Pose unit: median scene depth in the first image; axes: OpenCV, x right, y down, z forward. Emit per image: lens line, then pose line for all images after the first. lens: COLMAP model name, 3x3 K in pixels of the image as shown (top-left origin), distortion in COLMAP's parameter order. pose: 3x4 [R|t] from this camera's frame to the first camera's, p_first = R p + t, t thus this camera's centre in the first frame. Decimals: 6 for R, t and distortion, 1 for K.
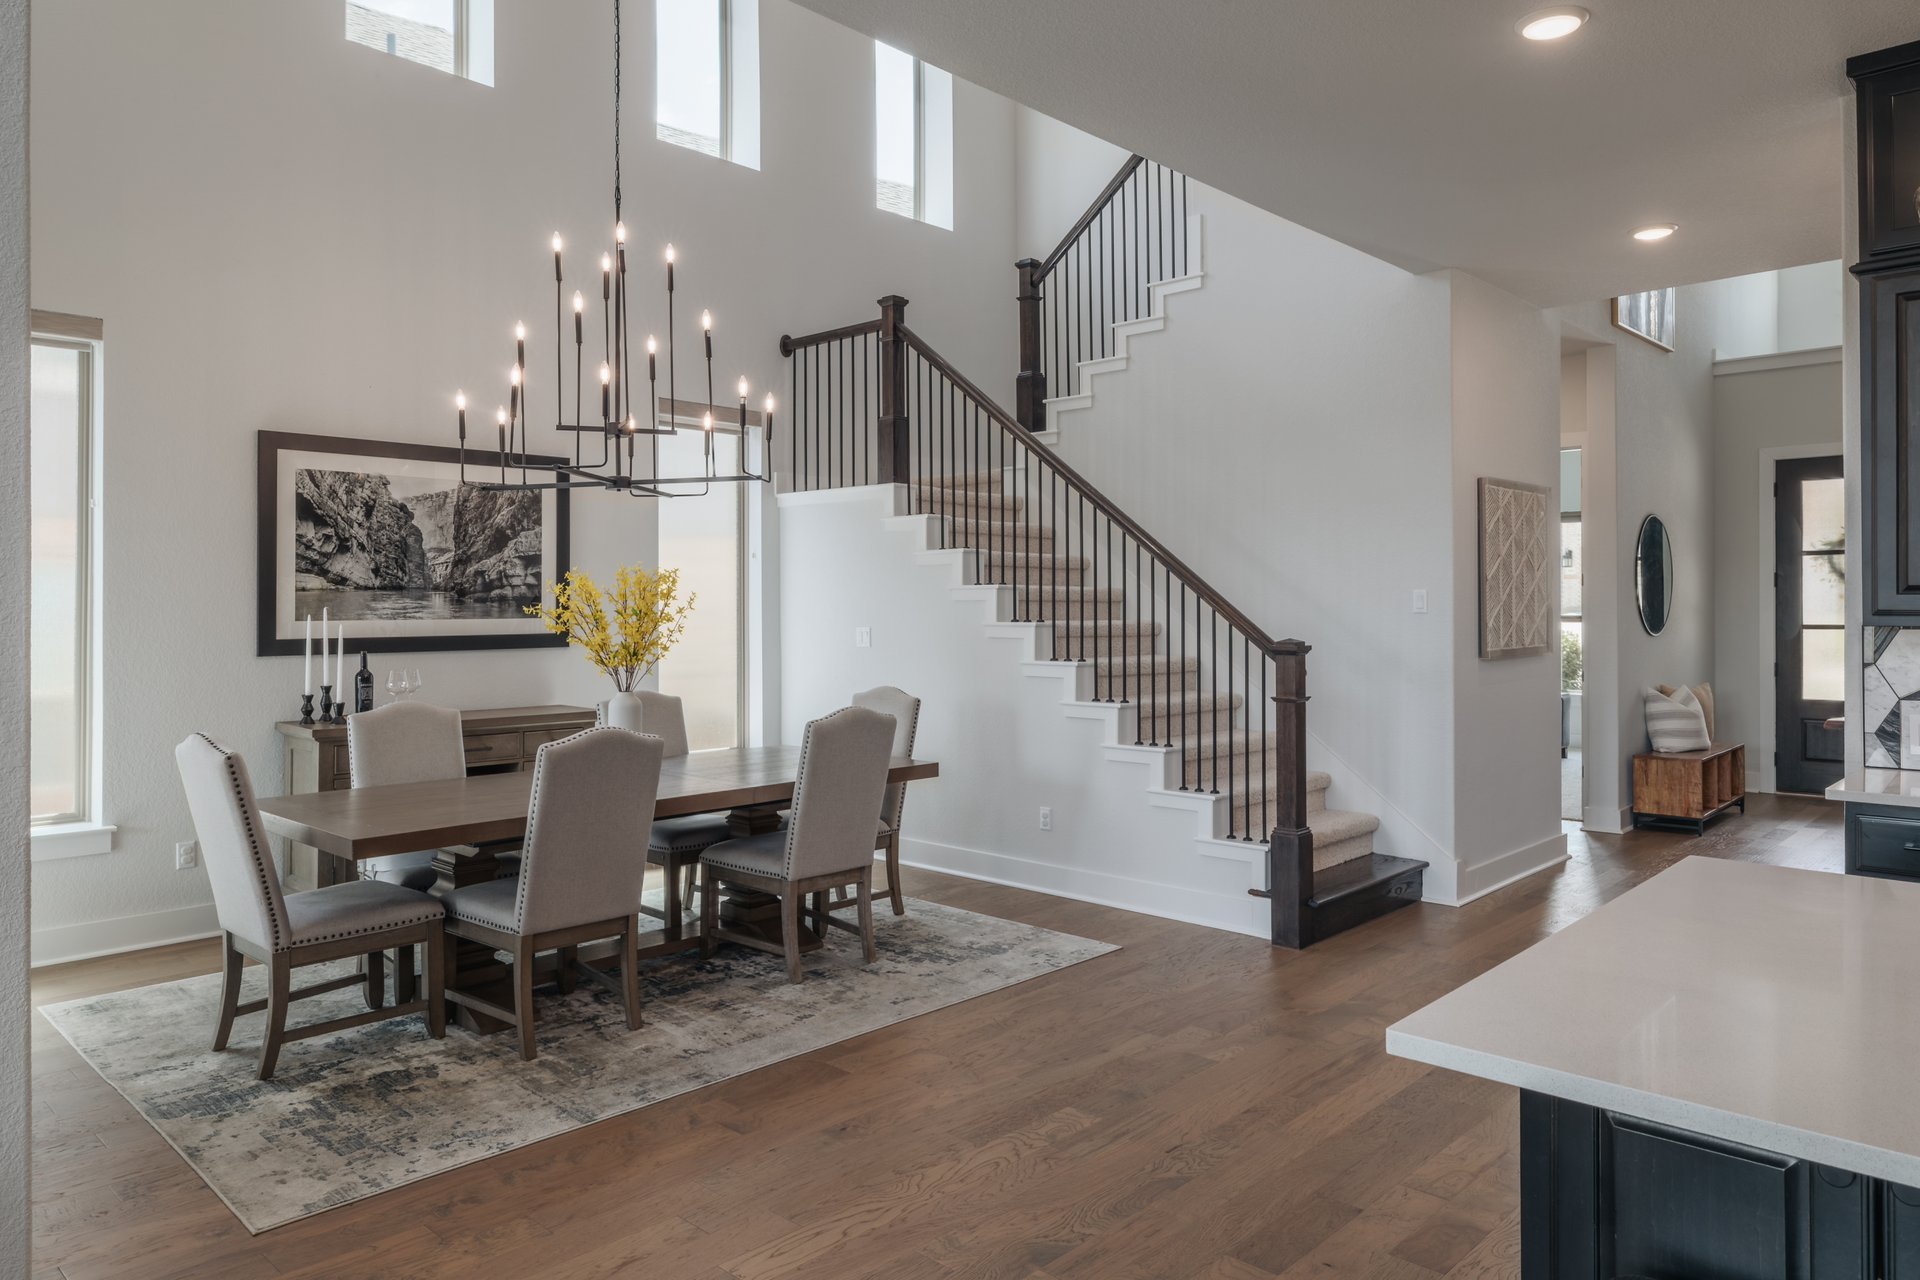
lens RADIAL K [[1255.0, 0, 955.1], [0, 1255.0, 614.9], [0, 0, 1]] dist [0.004734, 0.001556]
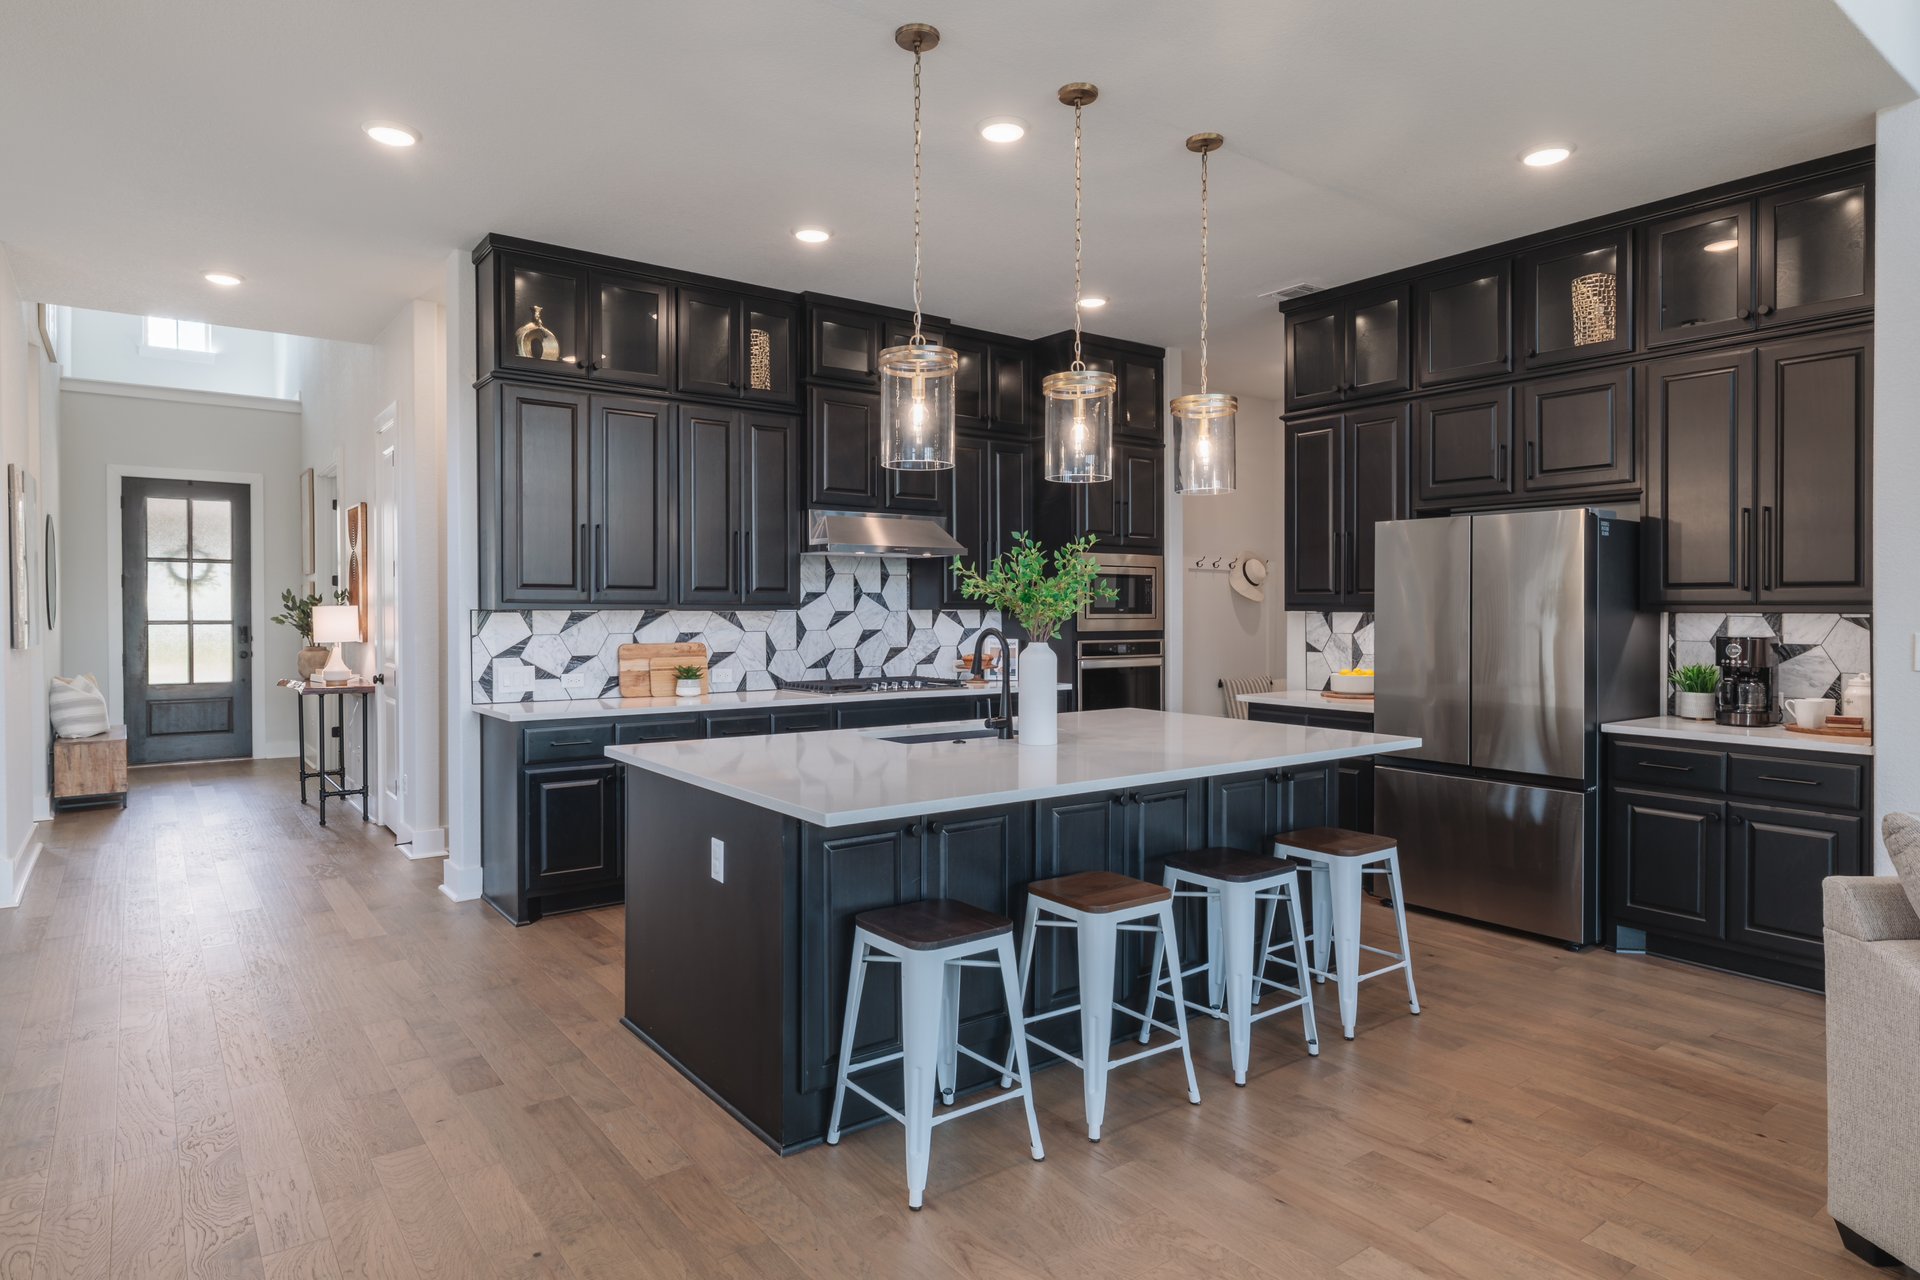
lens RADIAL K [[1089.0, 0, 960.0], [0, 1089.0, 640.0], [0, 0, 1]] dist [-0.032672, 0.001502]
pose [[0.151196, -0.021154, 0.988277, -0.226359], [0.004484, 0.999775, 0.020714, 0.010085], [-0.988494, 0.001299, 0.151257, 0.117602]]
